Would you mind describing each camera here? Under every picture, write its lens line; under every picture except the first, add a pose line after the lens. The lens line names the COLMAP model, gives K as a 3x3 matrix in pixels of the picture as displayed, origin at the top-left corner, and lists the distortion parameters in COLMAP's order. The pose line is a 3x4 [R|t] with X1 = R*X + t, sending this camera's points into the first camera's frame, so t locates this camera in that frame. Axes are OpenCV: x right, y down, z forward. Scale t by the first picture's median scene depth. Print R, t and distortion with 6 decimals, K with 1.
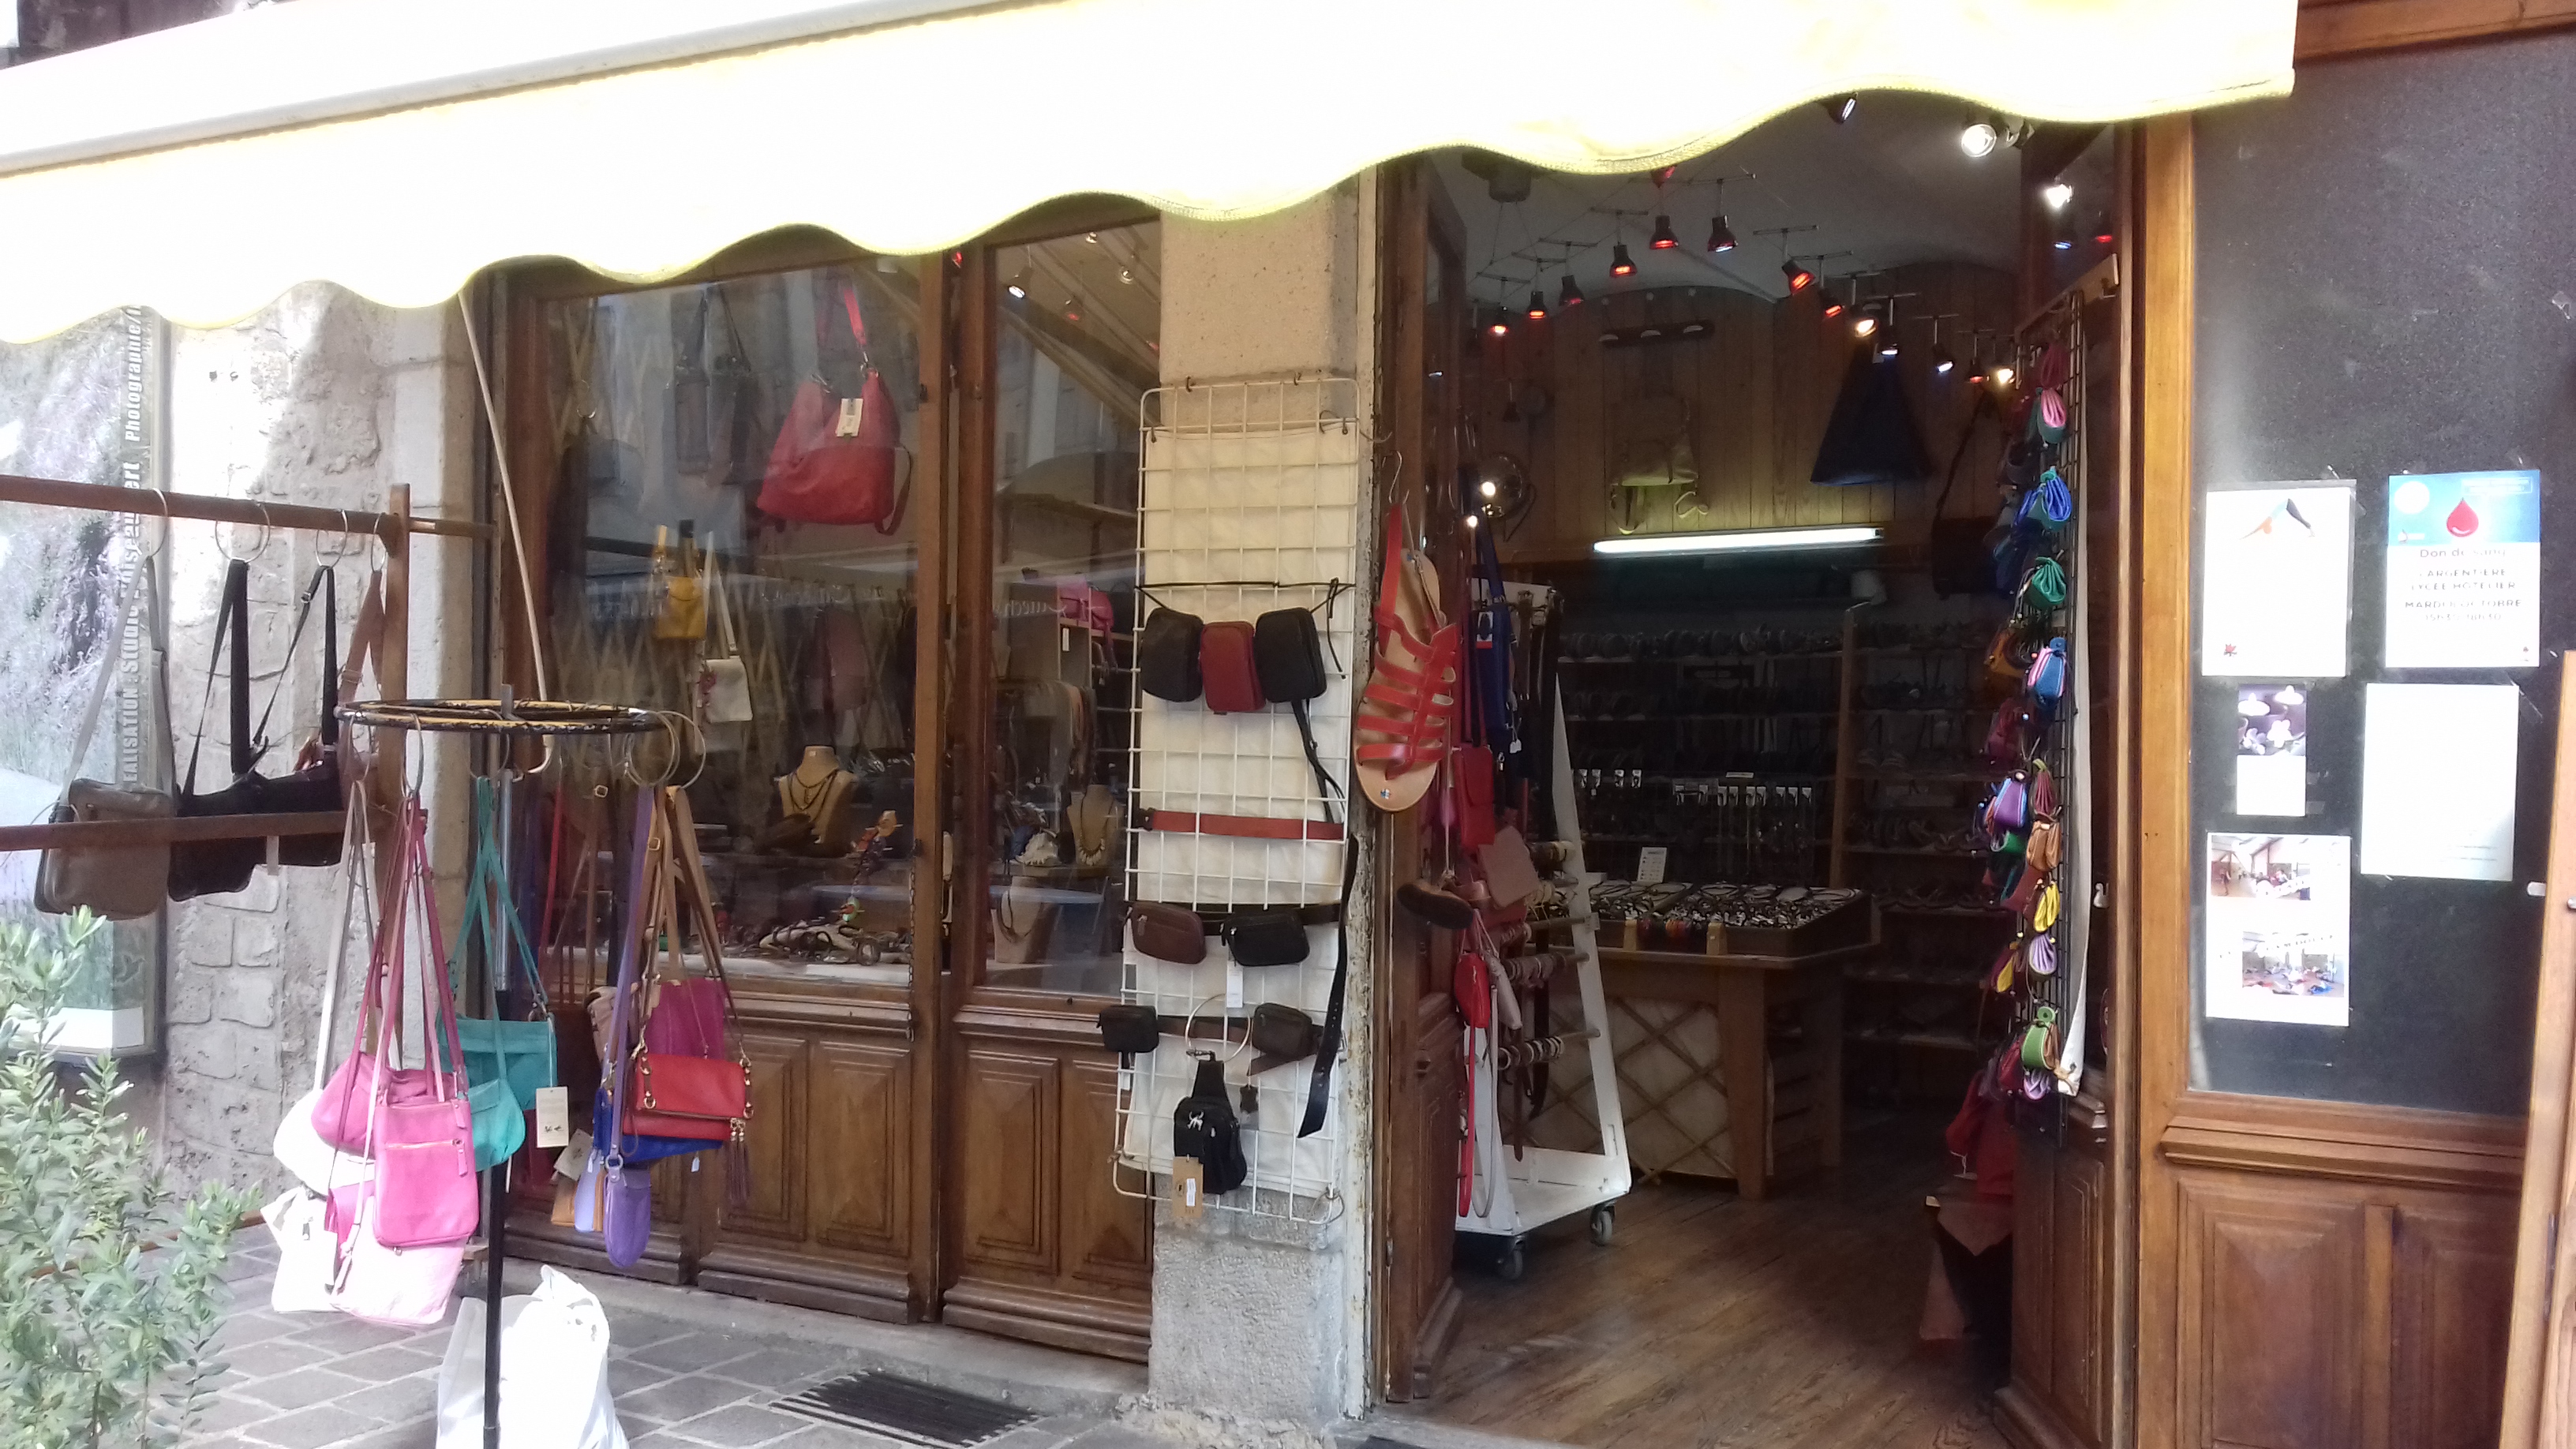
lens RADIAL K [[2306.7, 0, 1282.8], [0, 2306.7, 738.5], [0, 0, 1]] dist [0.125295, -0.000631]
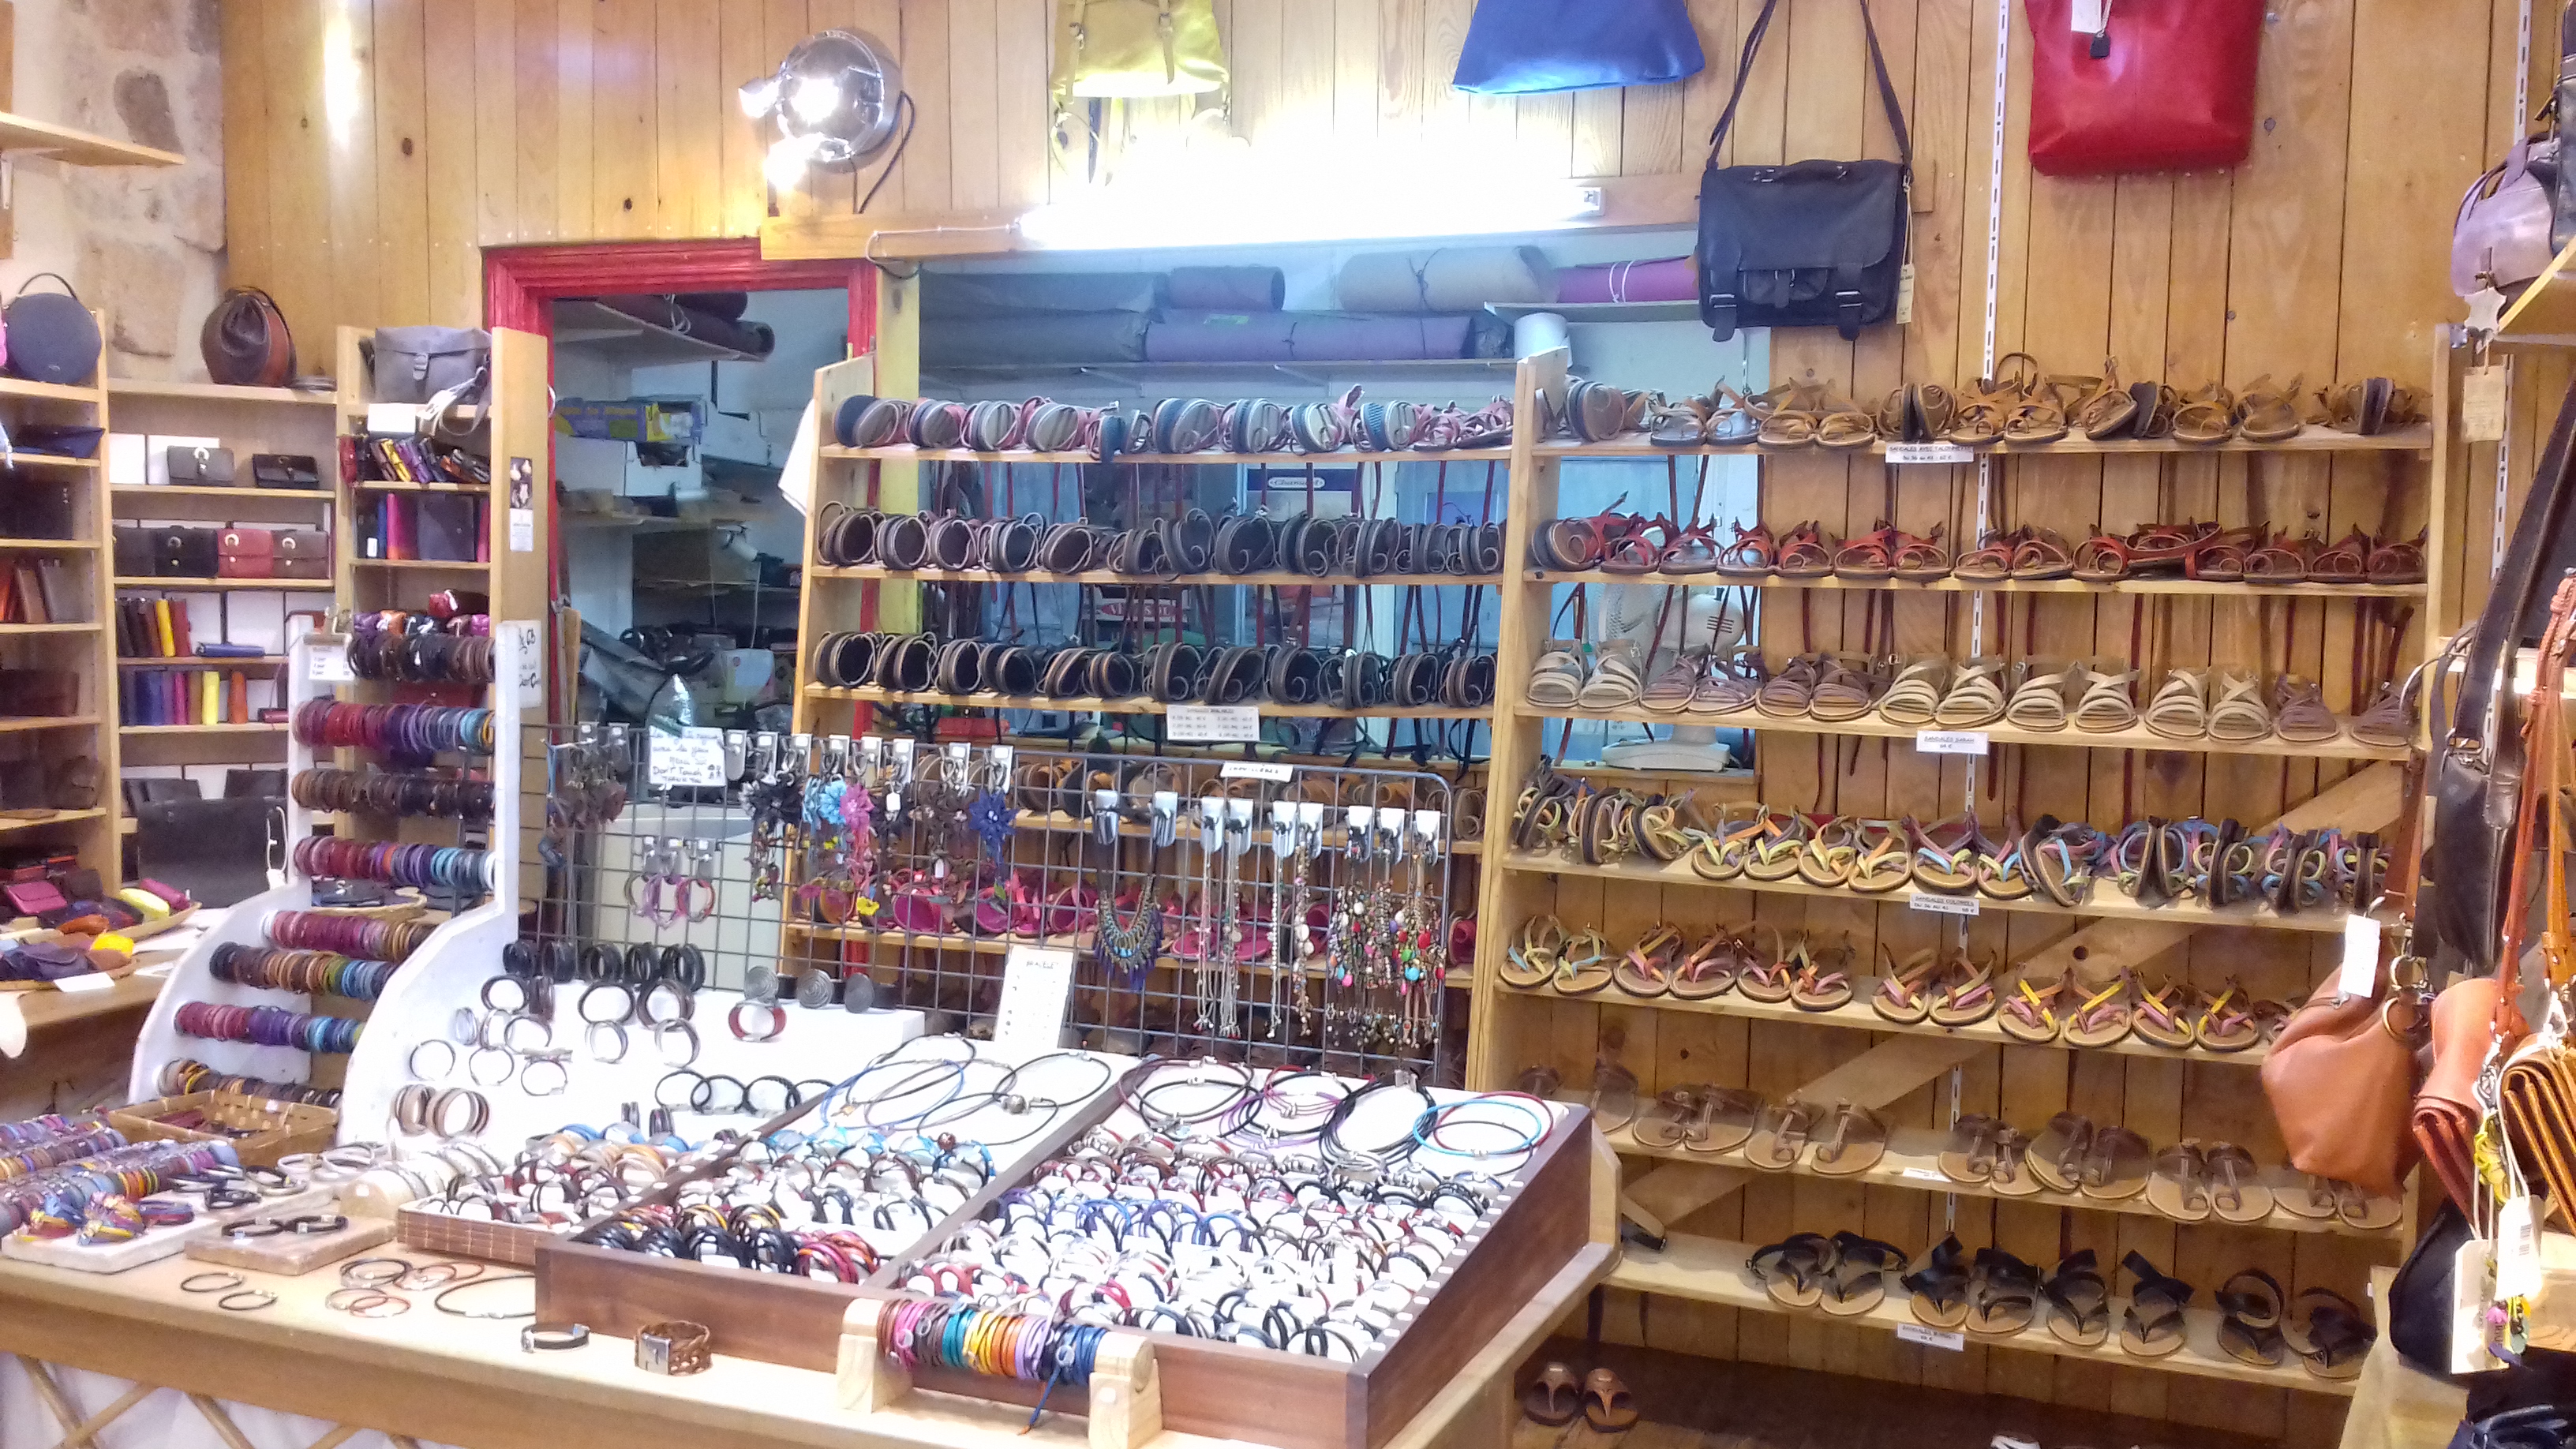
lens RADIAL K [[2306.7, 0, 1290.0], [0, 2306.7, 720.3], [0, 0, 1]] dist [0.125295, -0.000631]
pose [[0.988079, -0.000467, 0.153944, 0.123000], [-0.011708, 0.996871, 0.078170, -0.018389], [-0.153499, -0.079041, 0.984983, 0.536113]]
